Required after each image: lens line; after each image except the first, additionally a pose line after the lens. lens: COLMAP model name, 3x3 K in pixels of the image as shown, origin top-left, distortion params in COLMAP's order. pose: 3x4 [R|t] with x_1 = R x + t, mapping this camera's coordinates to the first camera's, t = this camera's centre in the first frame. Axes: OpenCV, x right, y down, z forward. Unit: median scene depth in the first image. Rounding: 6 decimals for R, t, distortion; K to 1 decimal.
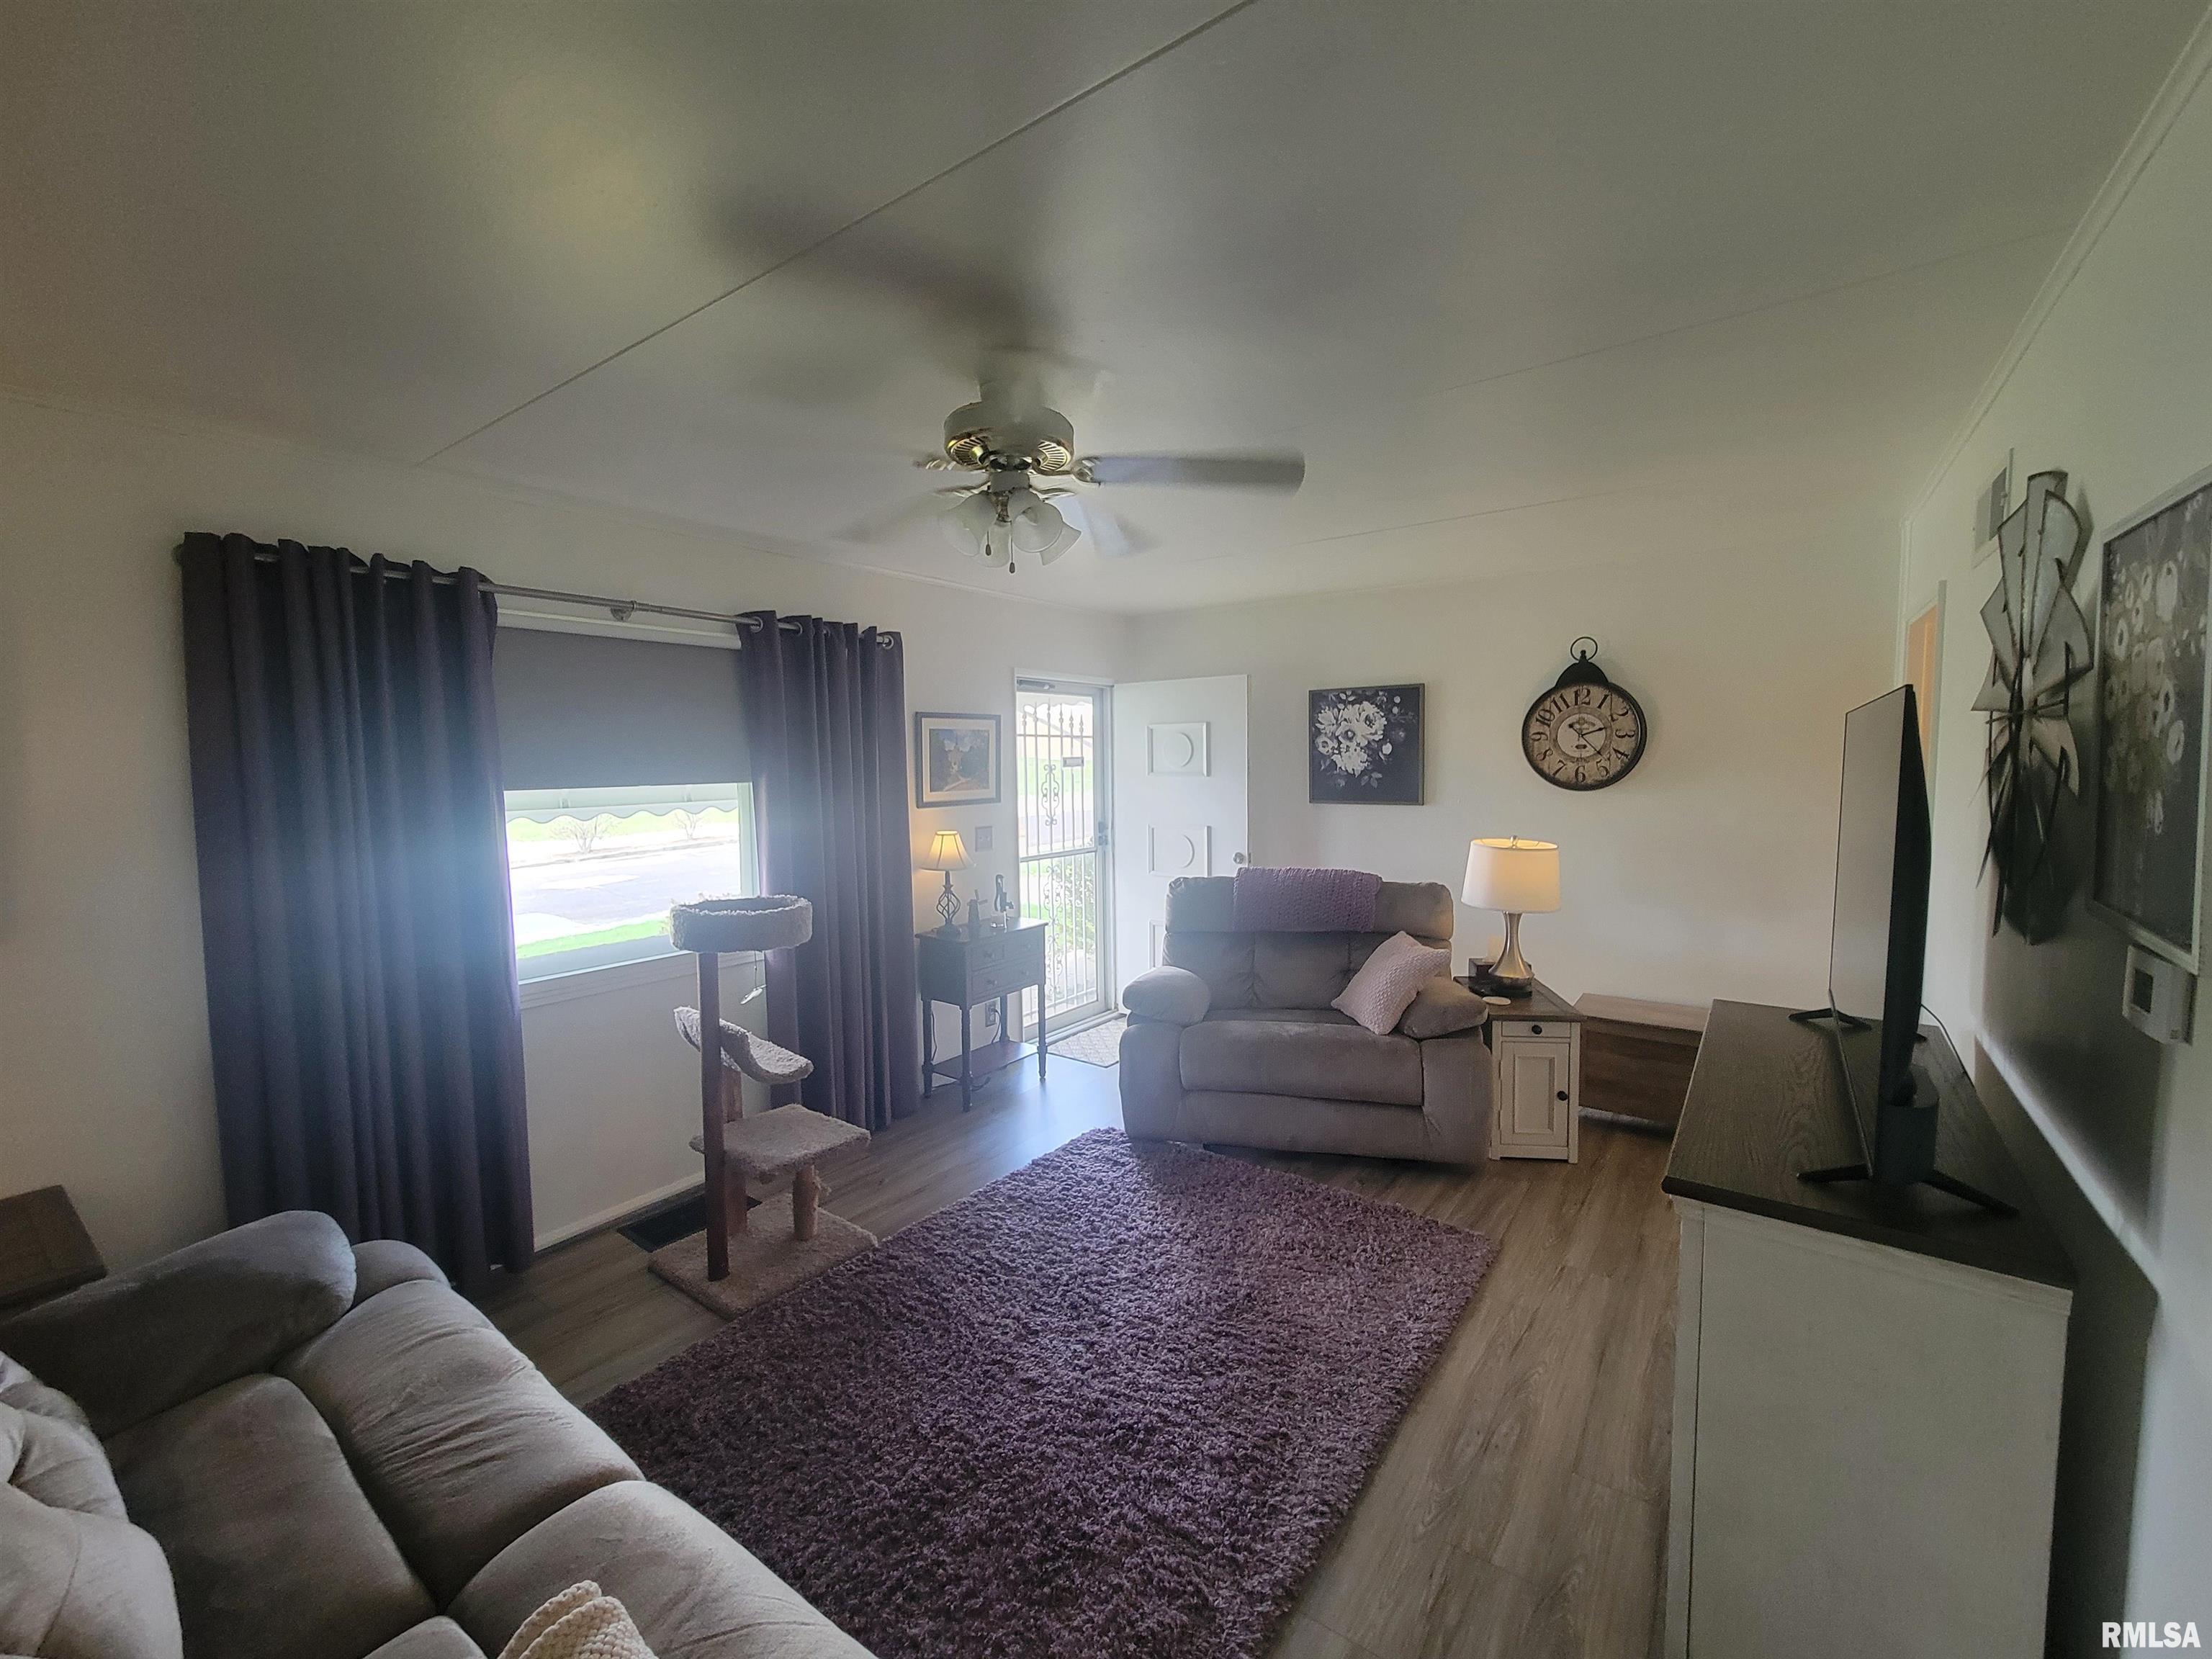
lens RADIAL K [[892.1, 0, 1113.0], [0, 892.1, 831.3], [0, 0, 1]] dist [-0.009500, -0.001011]
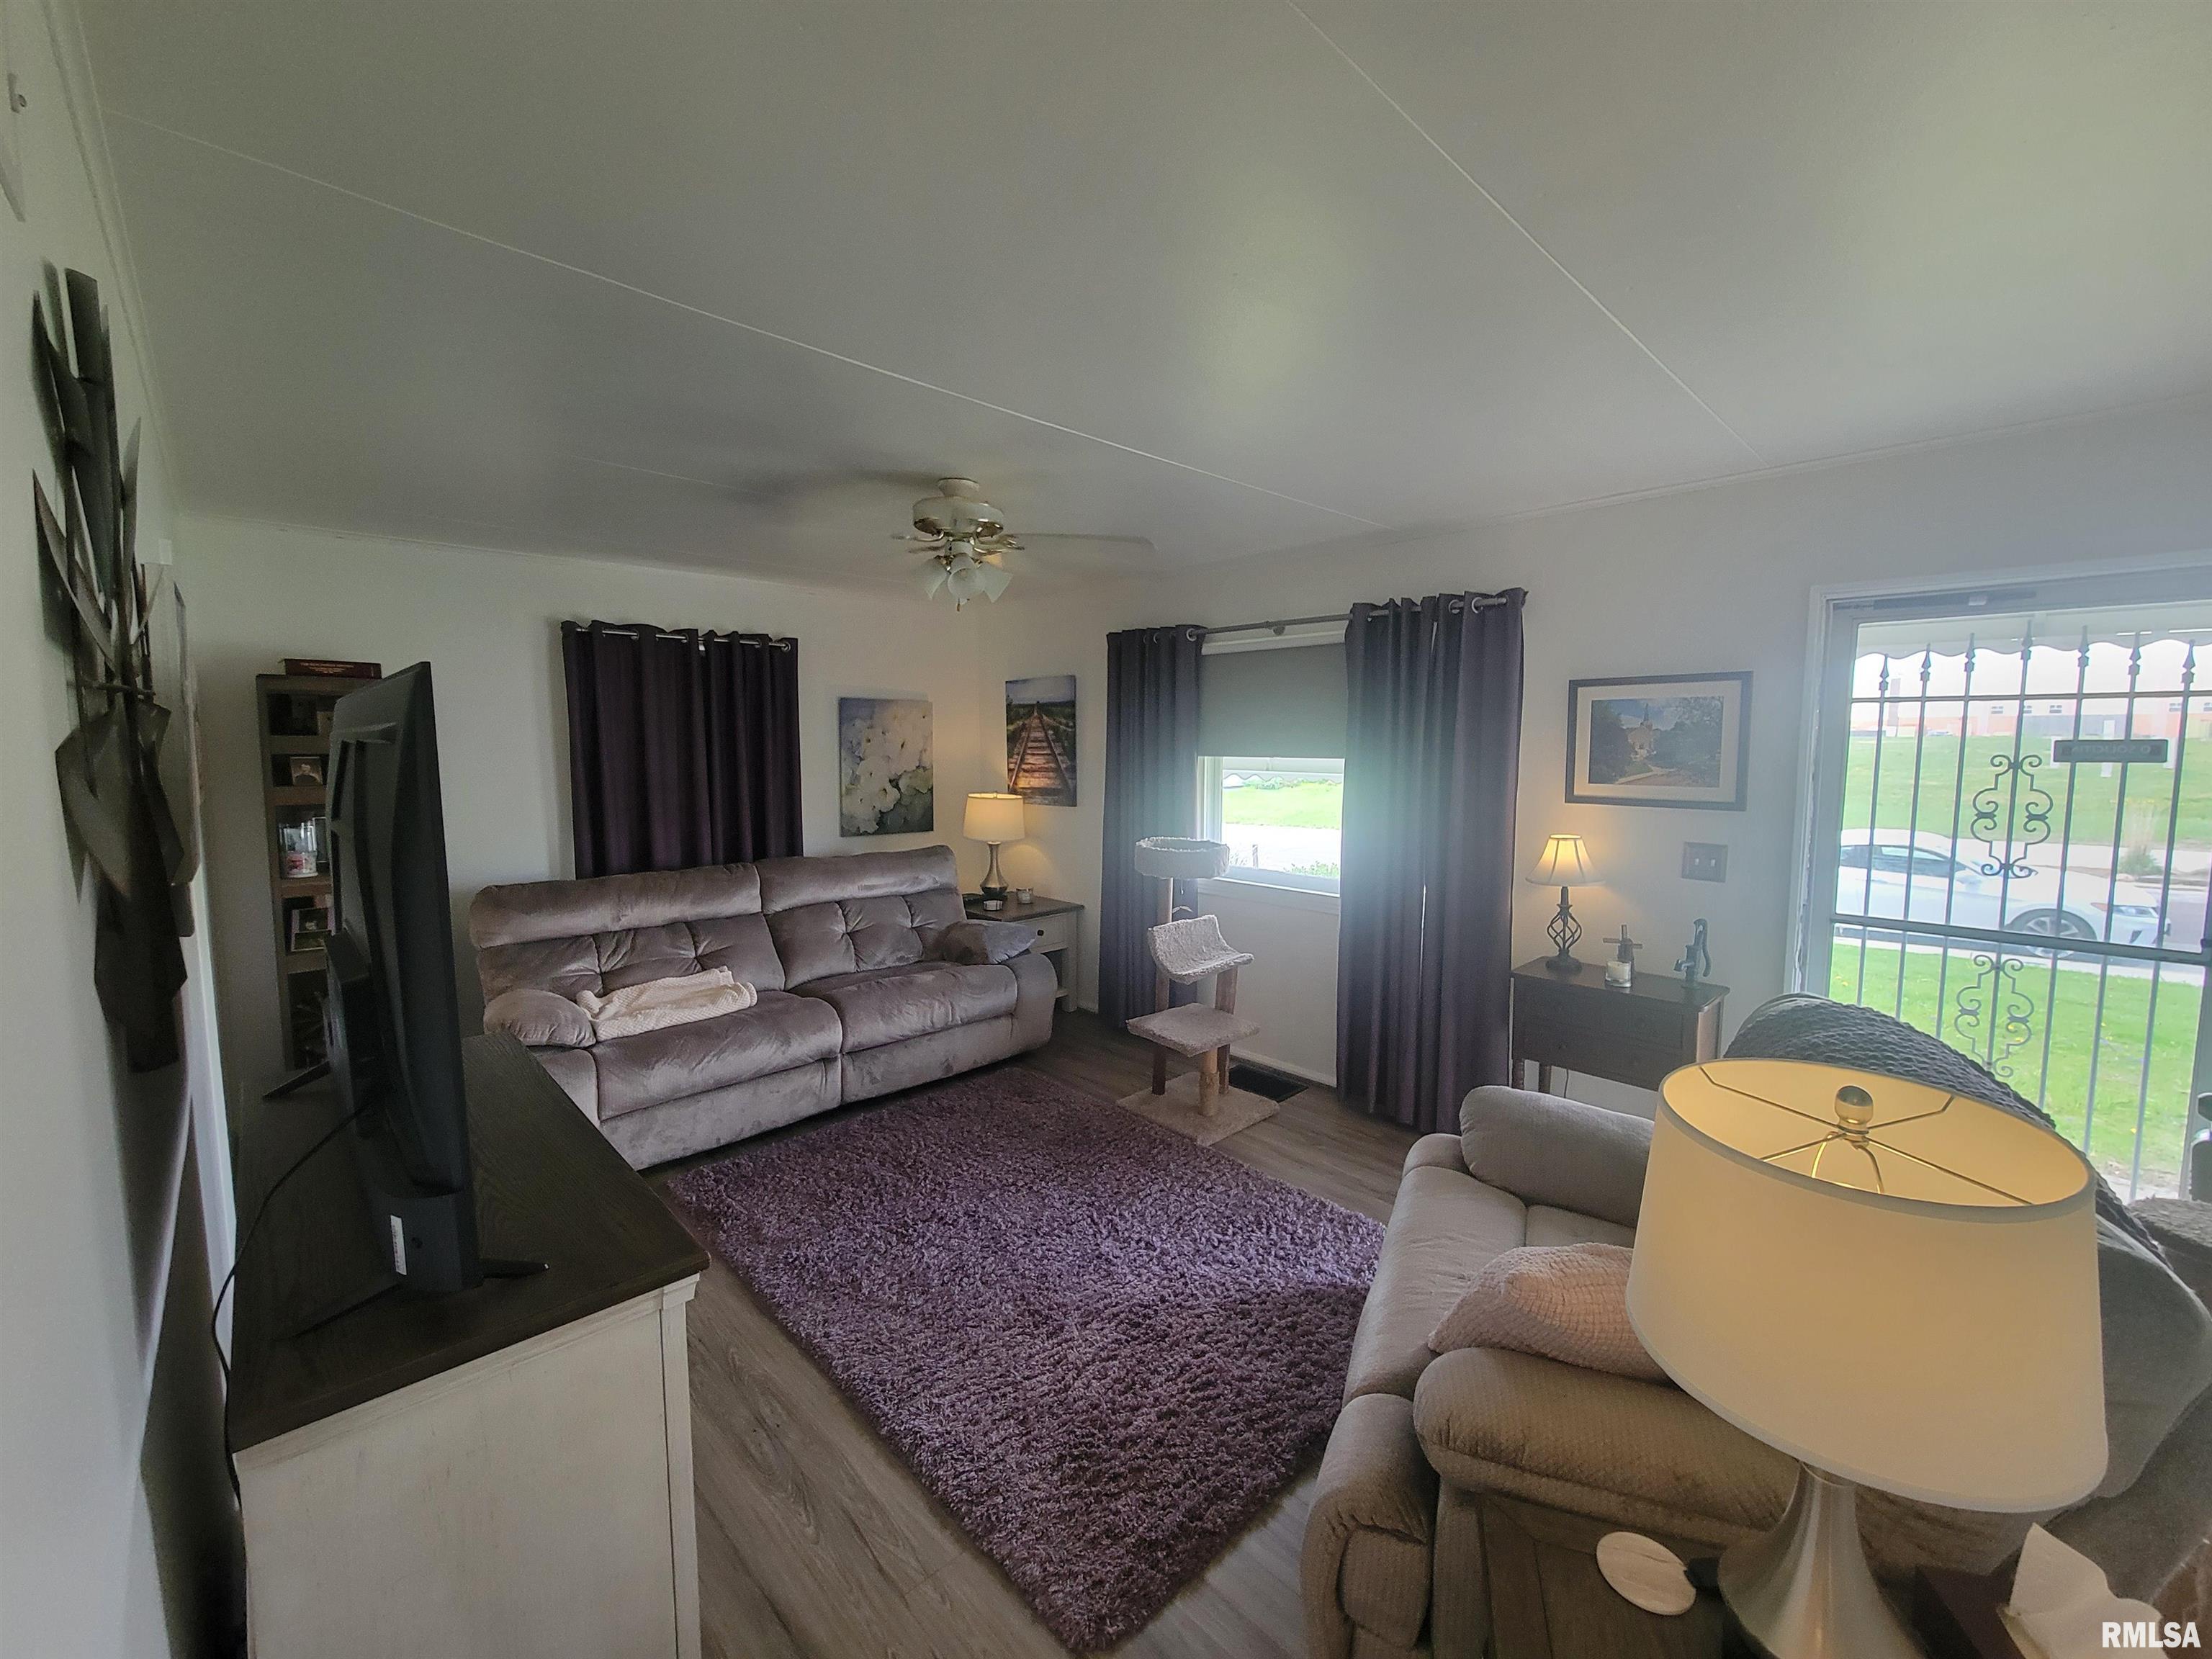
lens RADIAL K [[892.1, 0, 1109.0], [0, 892.1, 821.1], [0, 0, 1]] dist [-0.009500, -0.001011]
pose [[-0.170459, 0.104151, -0.979845, 0.642872], [-0.075499, 0.990095, 0.118375, -0.074176], [0.982468, 0.094156, -0.160907, 0.747691]]
